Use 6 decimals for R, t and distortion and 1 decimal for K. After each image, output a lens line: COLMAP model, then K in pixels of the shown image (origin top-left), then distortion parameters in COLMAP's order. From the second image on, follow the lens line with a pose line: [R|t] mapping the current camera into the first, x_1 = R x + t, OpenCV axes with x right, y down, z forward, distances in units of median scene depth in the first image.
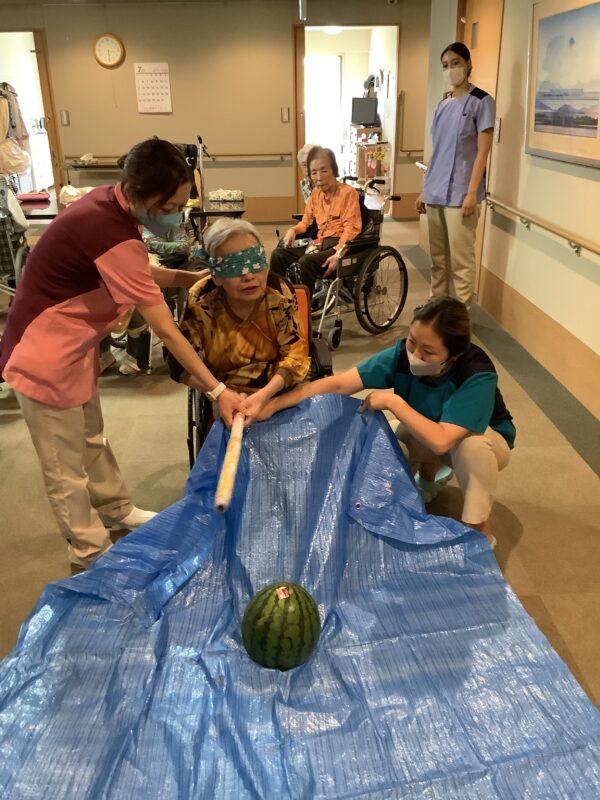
lens RADIAL K [[719.3, 0, 300.0], [0, 719.3, 400.0], [0, 0, 1]] dist [0.005253, -0.102192]
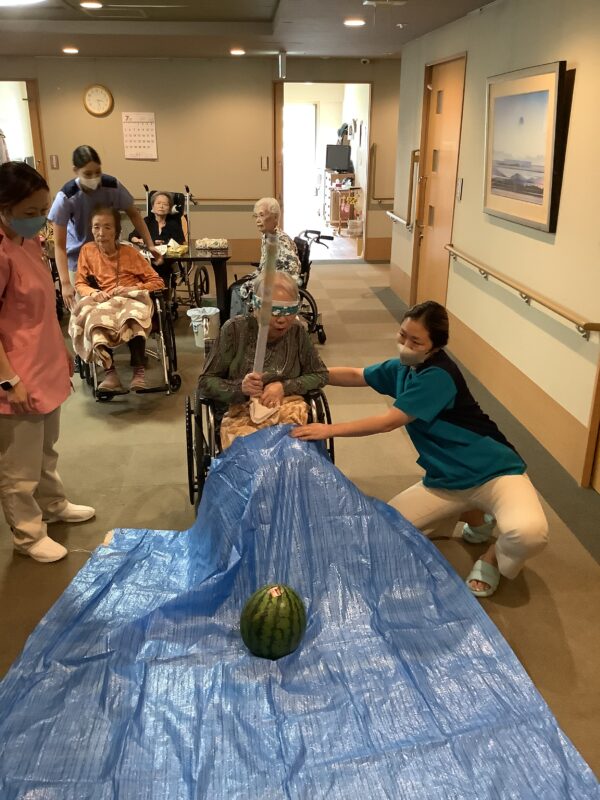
lens RADIAL K [[722.2, 0, 297.5], [0, 722.2, 391.4], [0, 0, 1]] dist [-0.014213, -0.008309]
pose [[0.999357, 0.006430, 0.035269, -0.013206], [-0.004437, 0.998405, -0.056290, 0.001074], [-0.035575, 0.056097, 0.997791, -0.090470]]
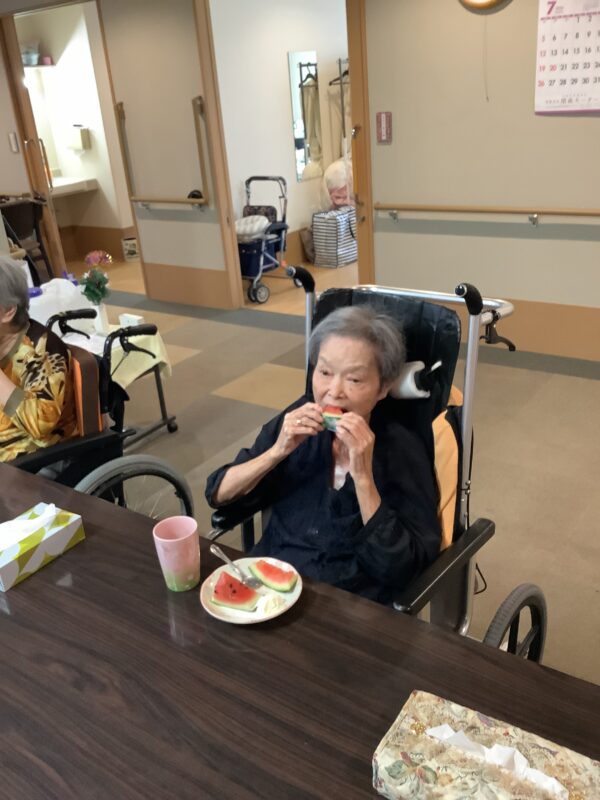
lens RADIAL K [[727.7, 0, 299.3], [0, 727.7, 396.2], [0, 0, 1]] dist [-0.025450, -0.023906]
pose [[0.757442, 0.202967, -0.620553, -0.053268], [-0.185456, 0.978187, 0.093573, -0.455214], [0.626009, 0.044209, 0.778562, 1.065962]]
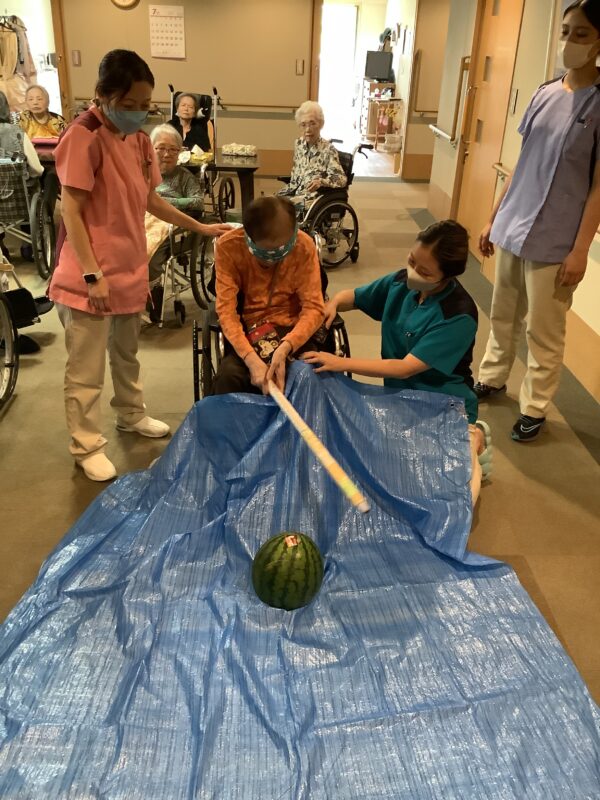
lens RADIAL K [[727.7, 0, 299.3], [0, 727.7, 396.2], [0, 0, 1]] dist [-0.025450, -0.023906]
pose [[0.998603, 0.051861, 0.010098, -0.014133], [-0.052364, 0.996918, 0.058421, -0.006747], [-0.007037, -0.058868, 0.998241, -0.037092]]
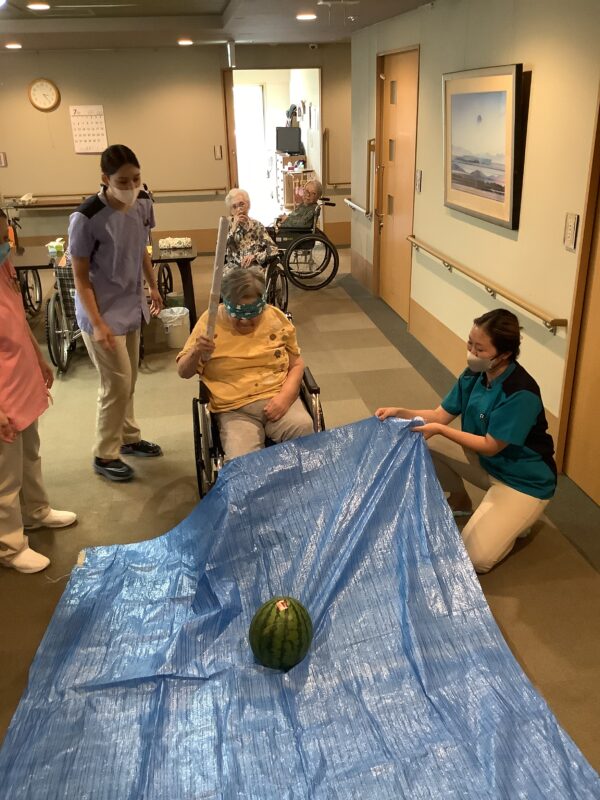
lens RADIAL K [[721.1, 0, 297.3], [0, 721.1, 387.1], [0, 0, 1]] dist [0.004003, -0.022467]
pose [[0.994218, -0.053005, 0.093388, -0.039475], [0.055591, 0.998133, -0.025309, -0.032521], [-0.091872, 0.030354, 0.995308, -0.110012]]
